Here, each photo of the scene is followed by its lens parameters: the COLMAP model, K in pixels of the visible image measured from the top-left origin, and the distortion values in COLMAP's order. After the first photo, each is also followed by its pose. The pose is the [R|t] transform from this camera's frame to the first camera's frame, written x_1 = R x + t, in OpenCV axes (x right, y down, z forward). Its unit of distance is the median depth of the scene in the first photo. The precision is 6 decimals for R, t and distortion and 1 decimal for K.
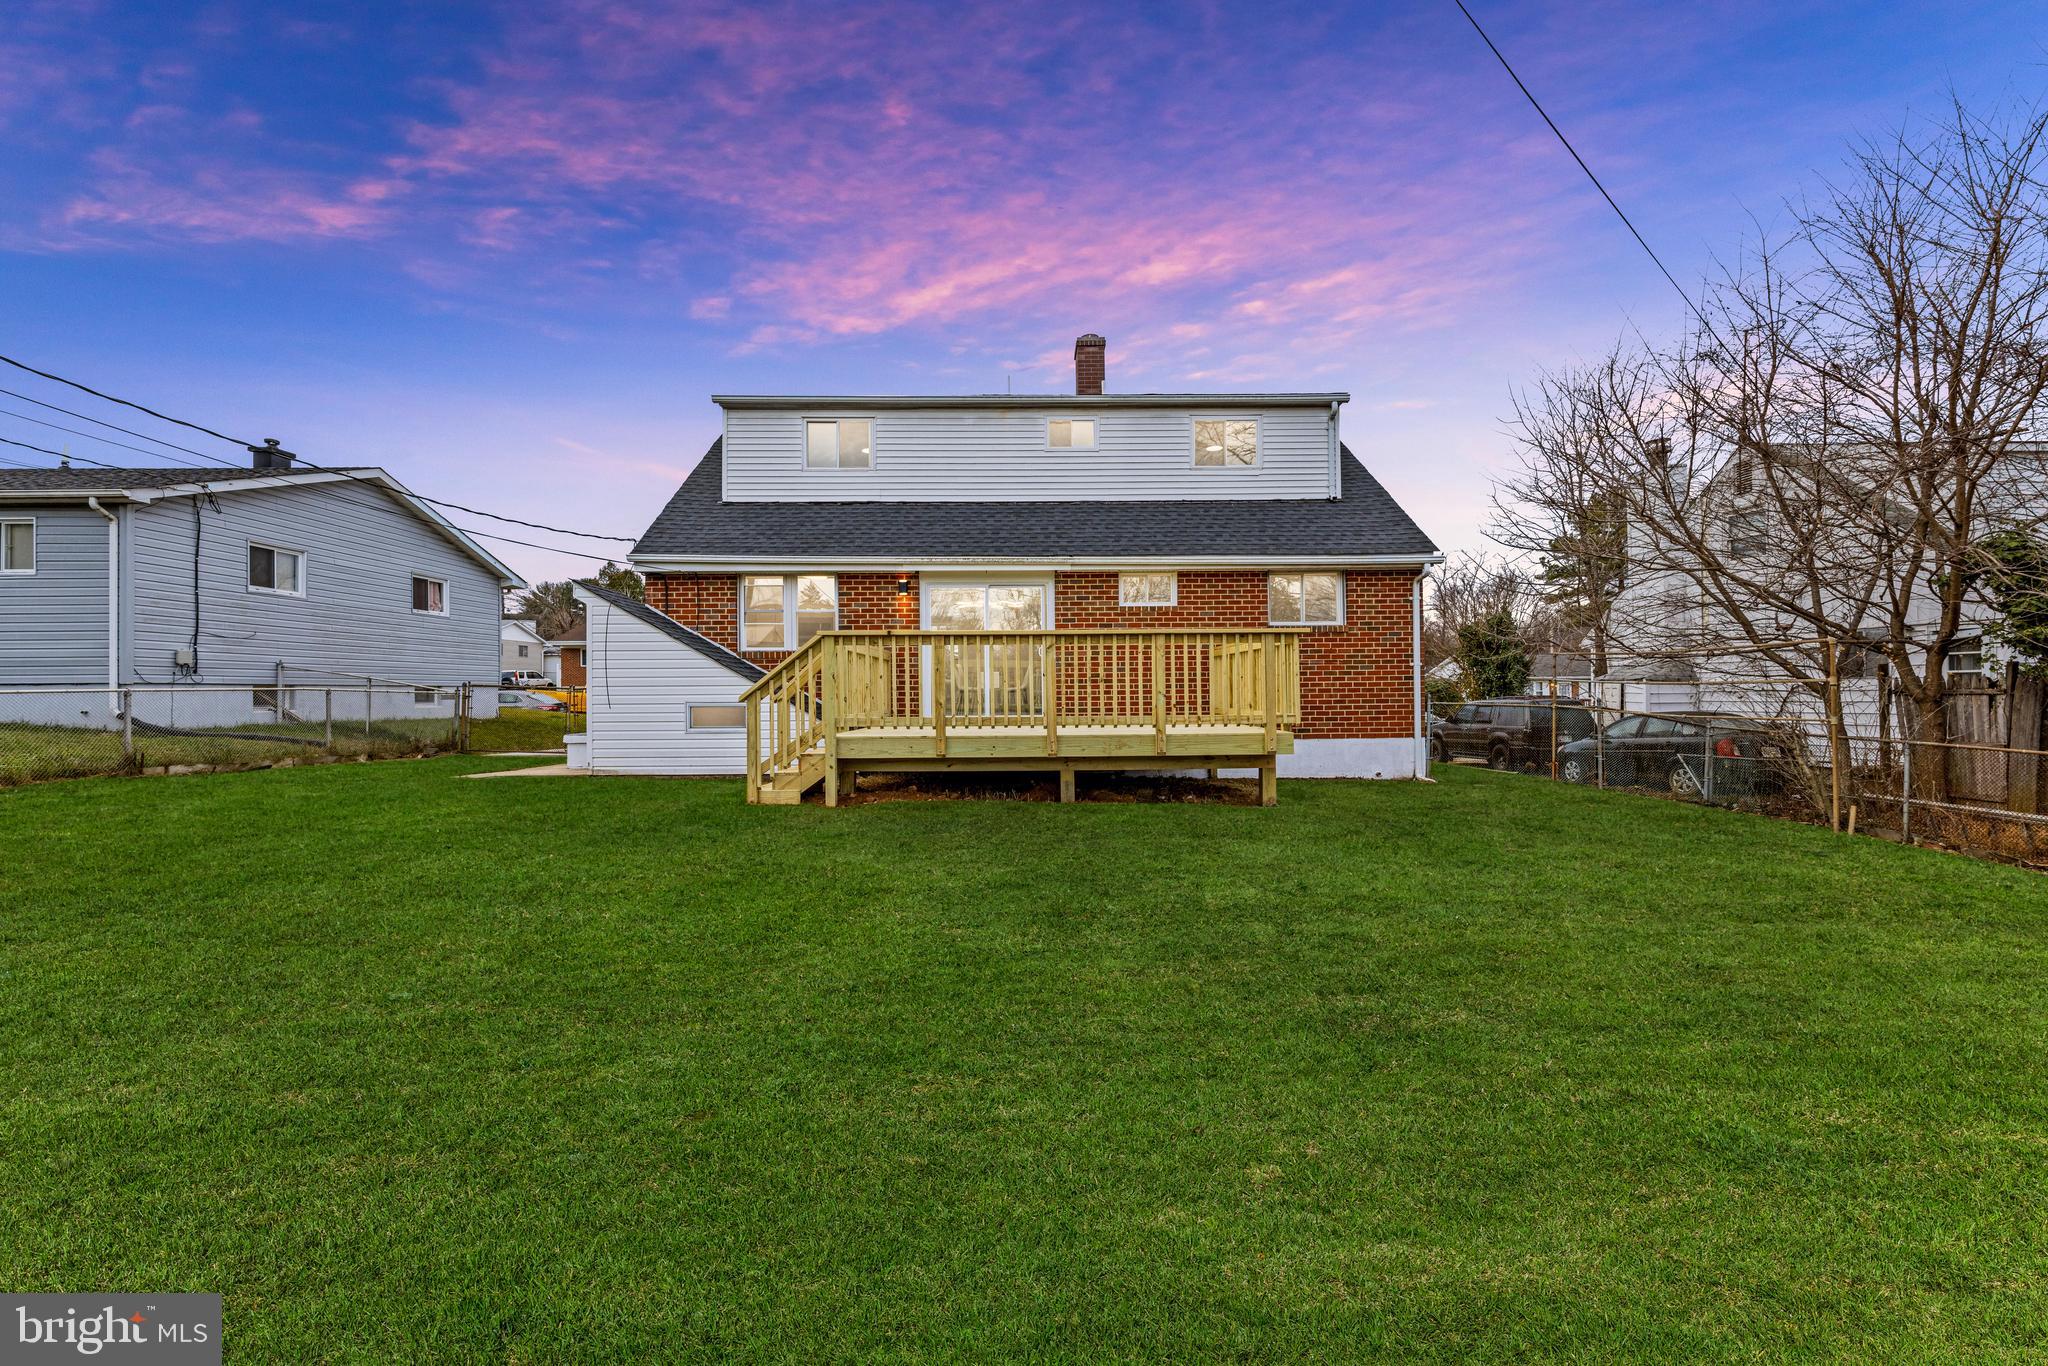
lens RADIAL K [[828.0, 0, 1022.2], [0, 828.0, 686.4], [0, 0, 1]] dist [-0.002405, -0.000261]
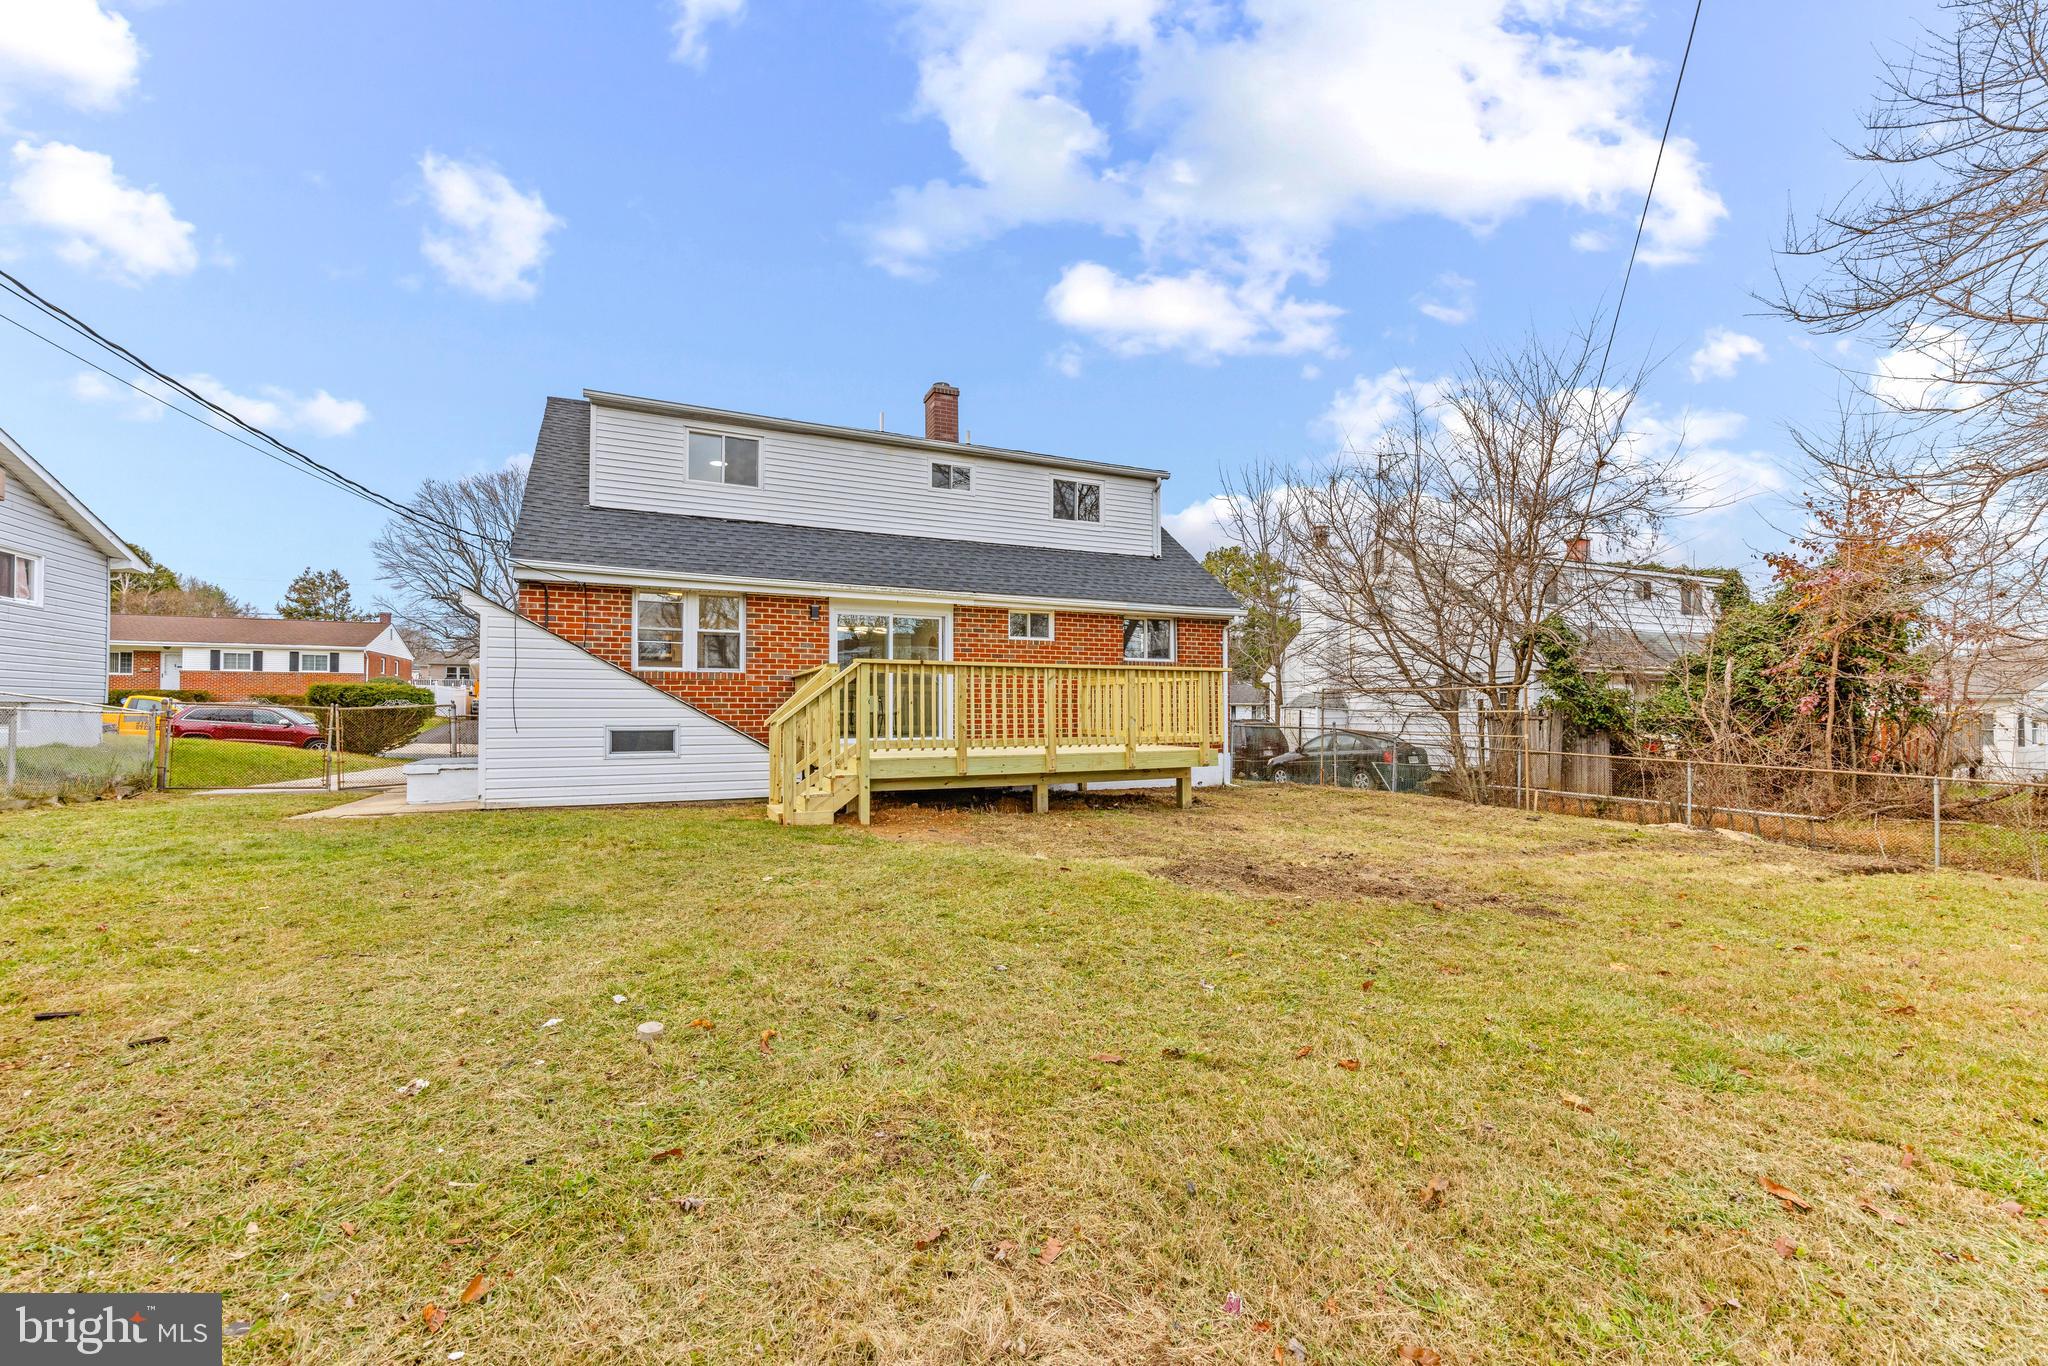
lens RADIAL K [[828.0, 0, 1036.4], [0, 828.0, 696.7], [0, 0, 1]] dist [-0.002405, -0.000261]
pose [[0.912254, 0.013579, 0.409399, -0.306078], [-0.007816, 0.999845, -0.015747, -0.001997], [-0.409549, 0.011166, 0.912220, -0.034908]]
